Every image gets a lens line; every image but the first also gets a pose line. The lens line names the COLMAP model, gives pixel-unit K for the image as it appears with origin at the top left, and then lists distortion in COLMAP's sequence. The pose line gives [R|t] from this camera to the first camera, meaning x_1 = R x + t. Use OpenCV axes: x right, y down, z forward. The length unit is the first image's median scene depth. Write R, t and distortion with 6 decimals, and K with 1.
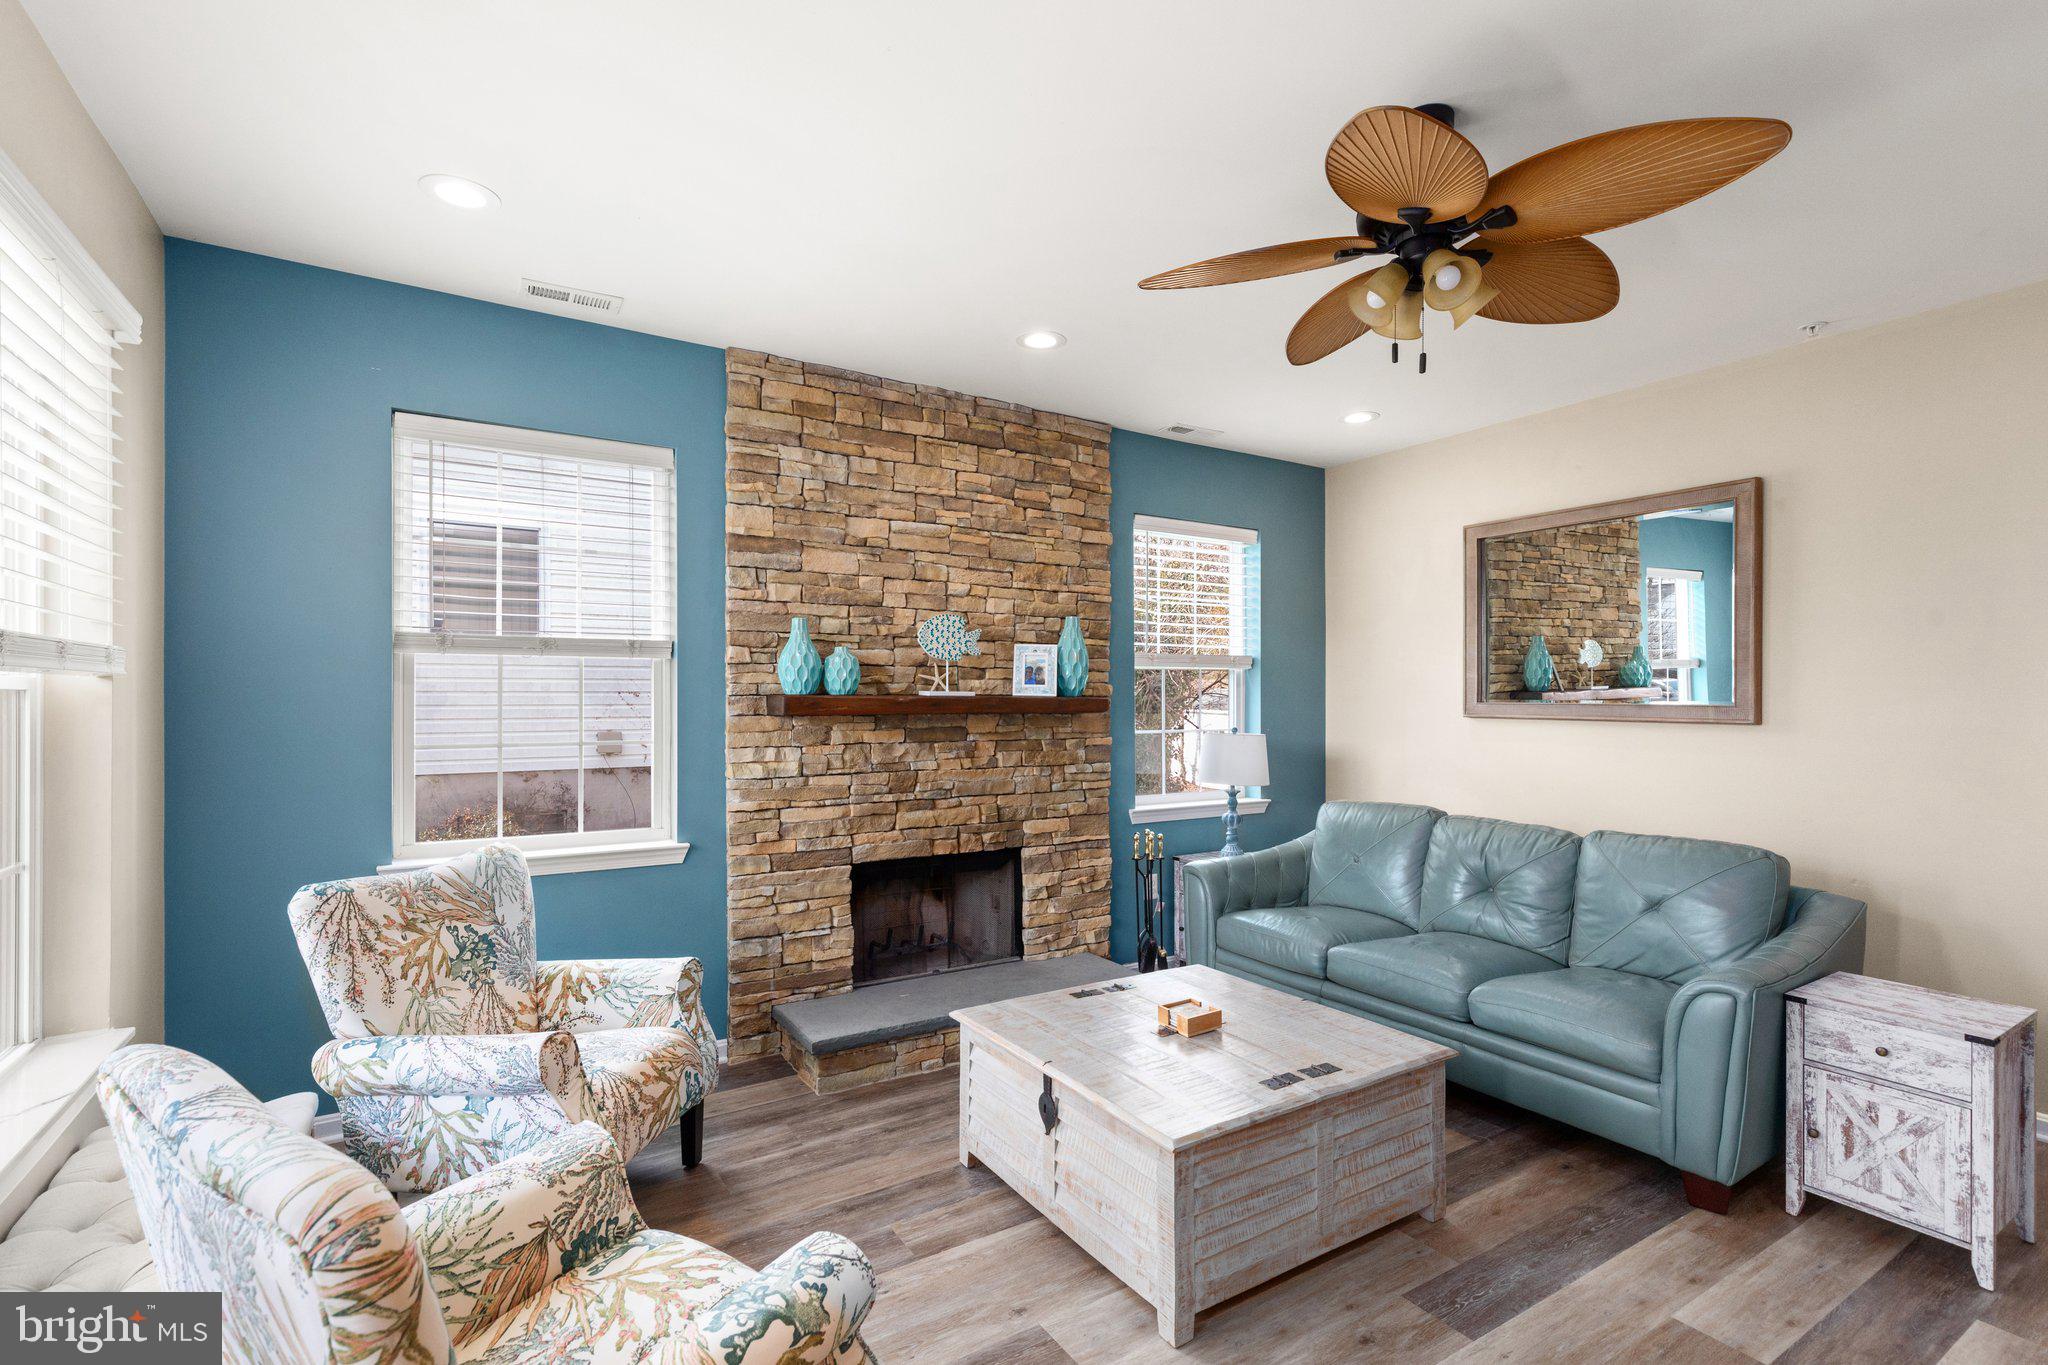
lens RADIAL K [[923.3, 0, 1030.2], [0, 923.3, 698.9], [0, 0, 1]] dist [0.009365, -0.000456]
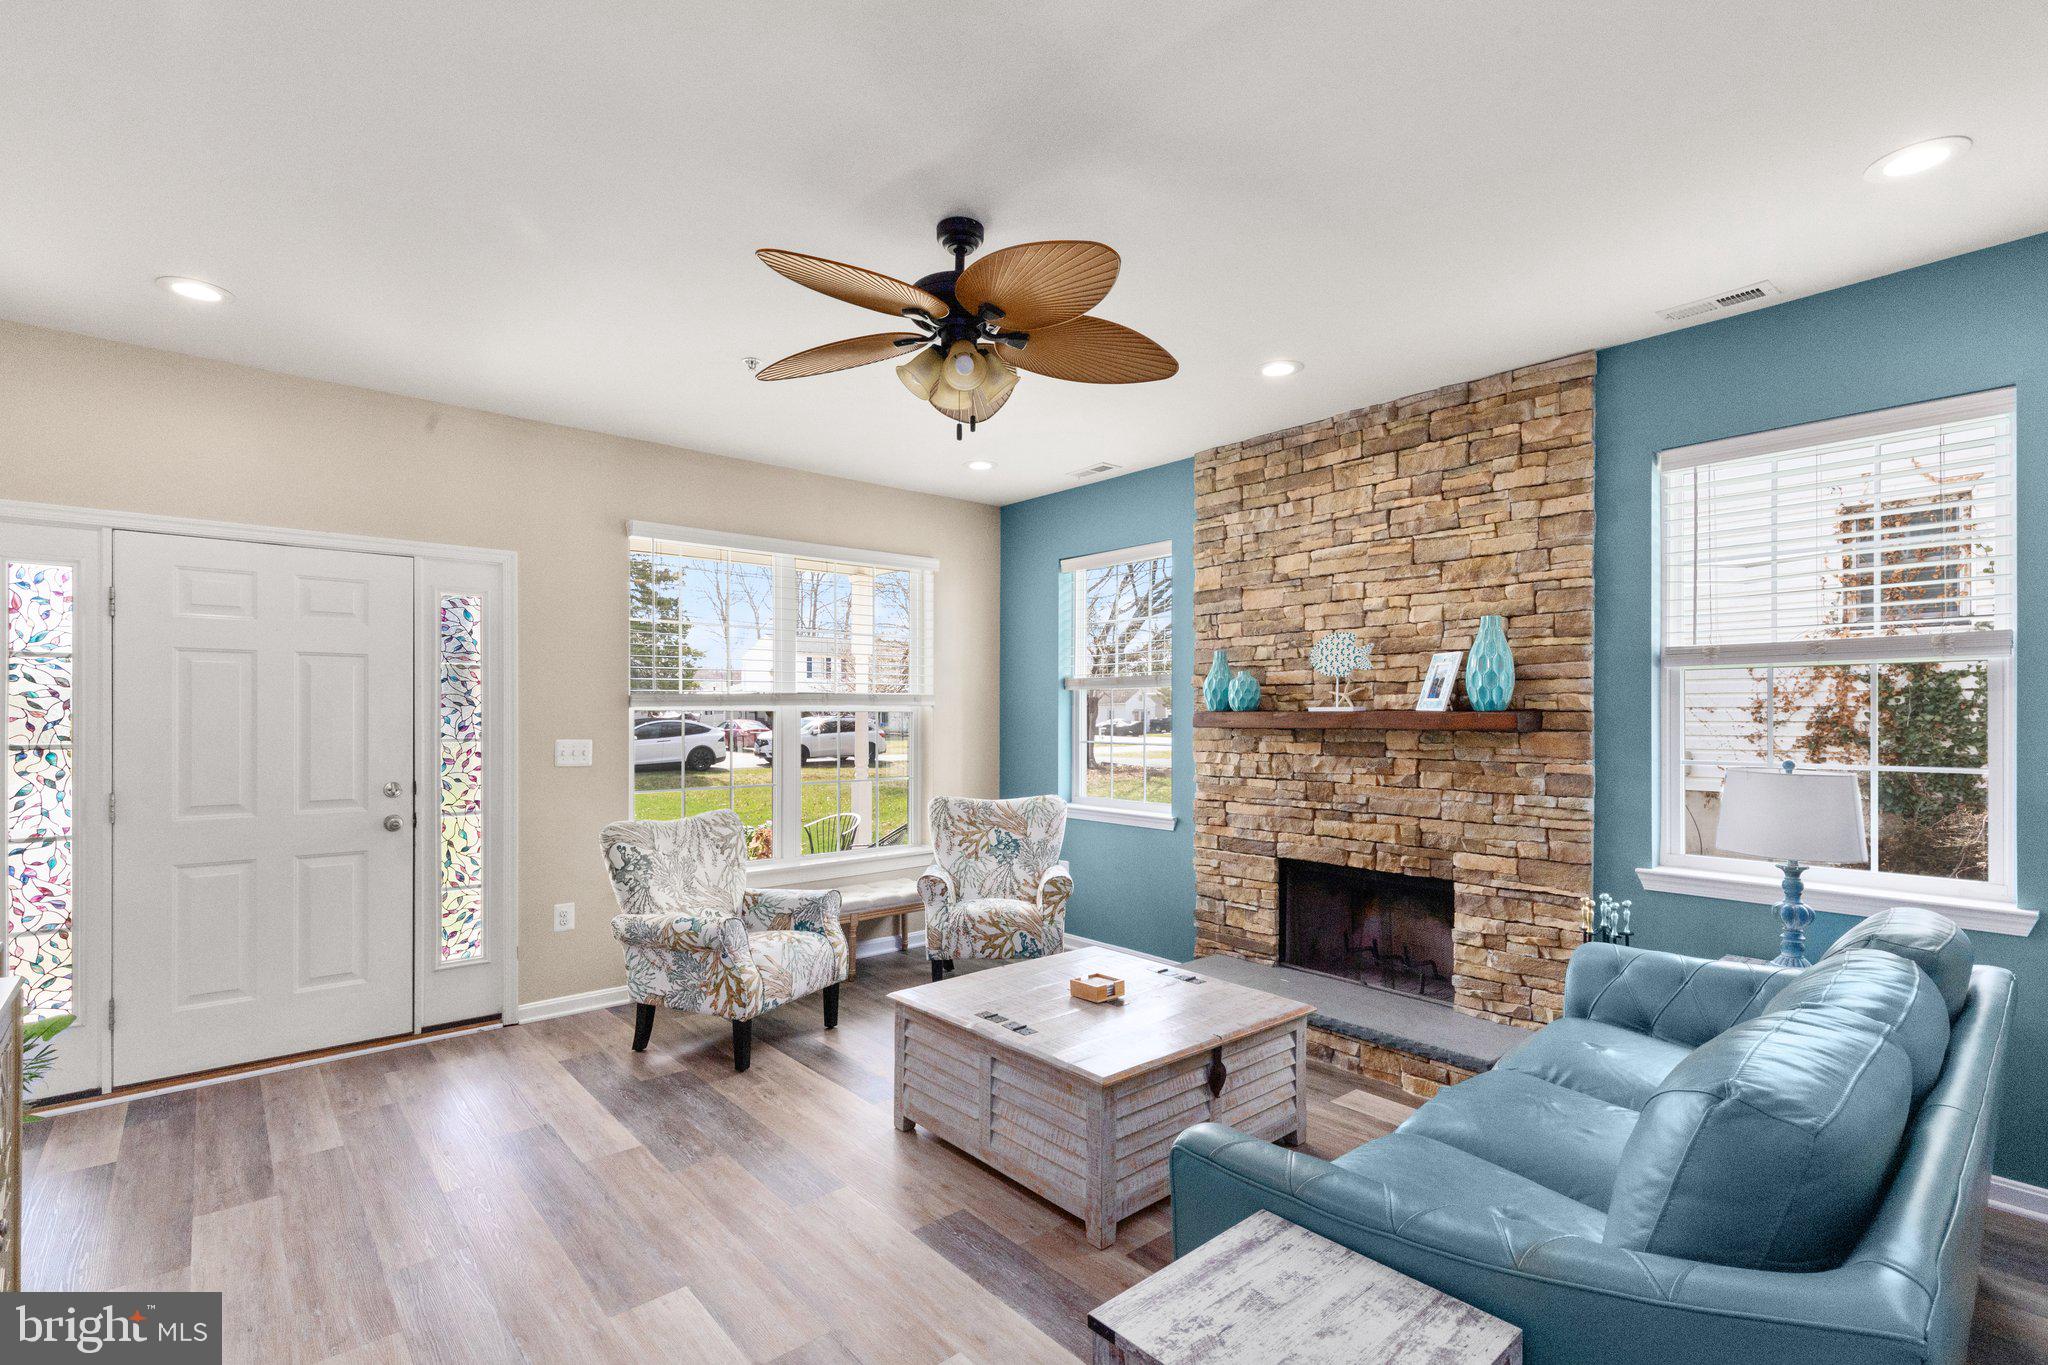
lens RADIAL K [[940.5, 0, 1018.9], [0, 940.5, 709.8], [0, 0, 1]] dist [0.007617, -0.000765]
pose [[0.148797, -0.006556, -0.988846, 0.890891], [0.001457, 0.999978, -0.006411, 0.001116], [0.988867, -0.000487, 0.148803, 0.486826]]
